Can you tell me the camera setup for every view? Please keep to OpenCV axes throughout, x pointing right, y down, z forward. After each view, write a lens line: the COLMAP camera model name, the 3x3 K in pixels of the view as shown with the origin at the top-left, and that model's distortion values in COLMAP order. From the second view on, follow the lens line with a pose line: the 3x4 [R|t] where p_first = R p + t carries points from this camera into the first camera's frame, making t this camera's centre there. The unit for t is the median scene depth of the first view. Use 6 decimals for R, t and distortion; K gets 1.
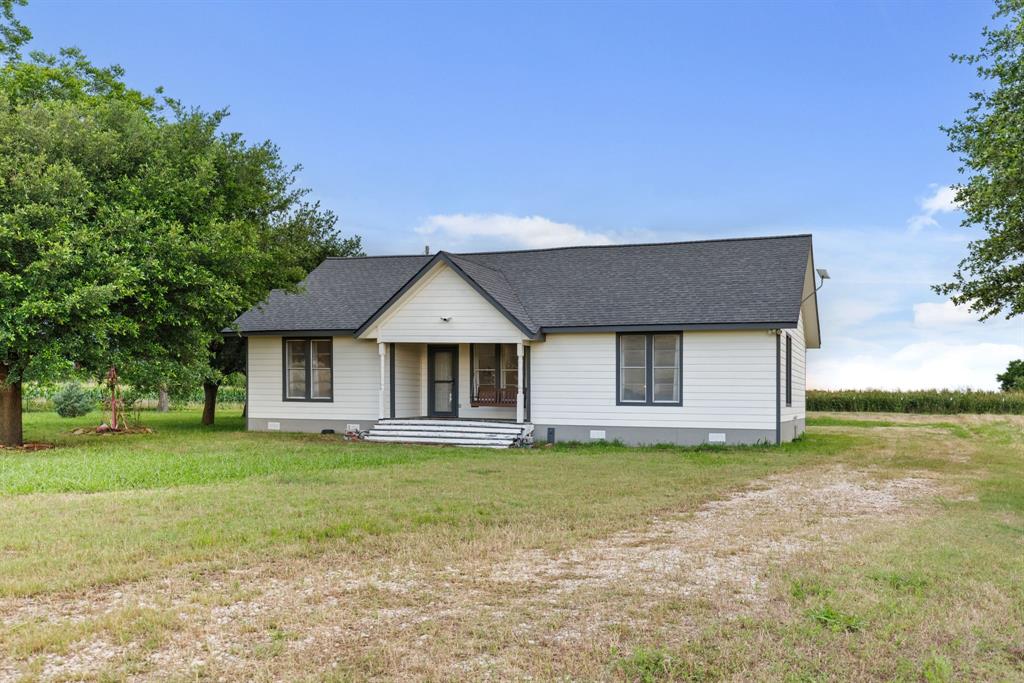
lens RADIAL K [[943.1, 0, 506.9], [0, 943.1, 343.4], [0, 0, 1]] dist [0.009050, 0.000000]
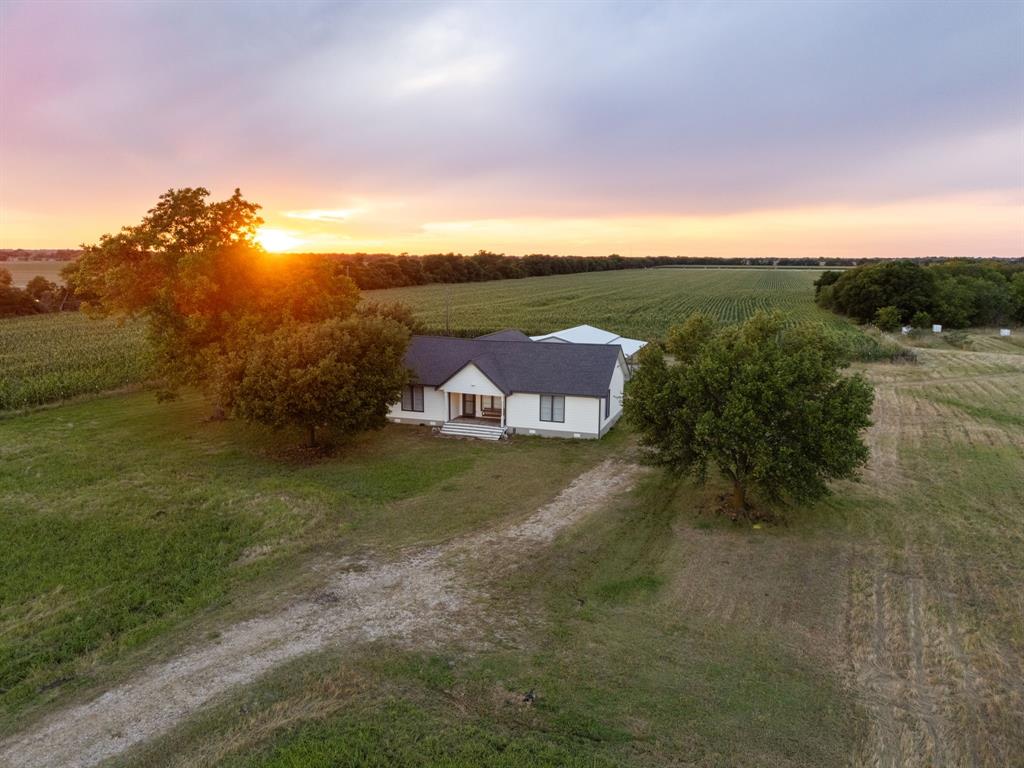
lens RADIAL K [[752.2, 0, 516.6], [0, 752.2, 381.9], [0, 0, 1]] dist [0.070190, -0.003589]
pose [[0.998260, -0.008932, 0.058292, -0.065525], [-0.004522, 0.973959, 0.226681, -0.503473], [-0.058799, -0.226550, 0.972223, -0.968562]]
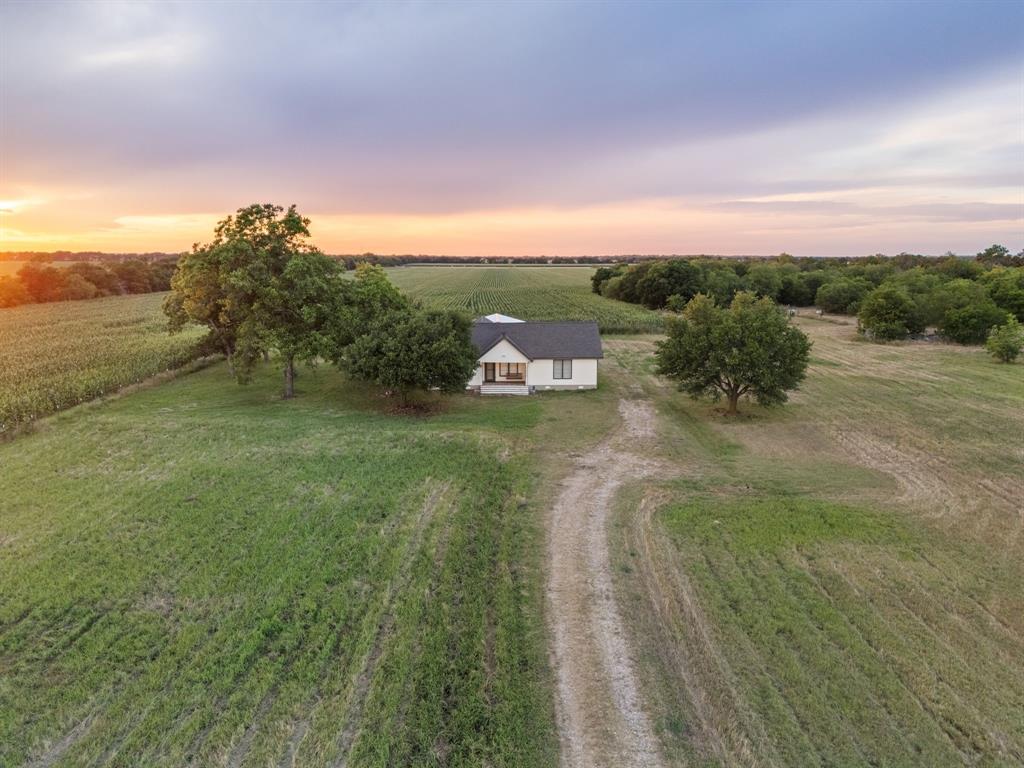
lens RADIAL K [[752.2, 0, 511.3], [0, 752.2, 388.7], [0, 0, 1]] dist [0.070190, -0.003589]
pose [[0.916853, -0.076622, 0.391802, -1.132721], [-0.018464, 0.972220, 0.233338, -0.553317], [-0.398797, -0.221171, 0.889969, -1.449869]]
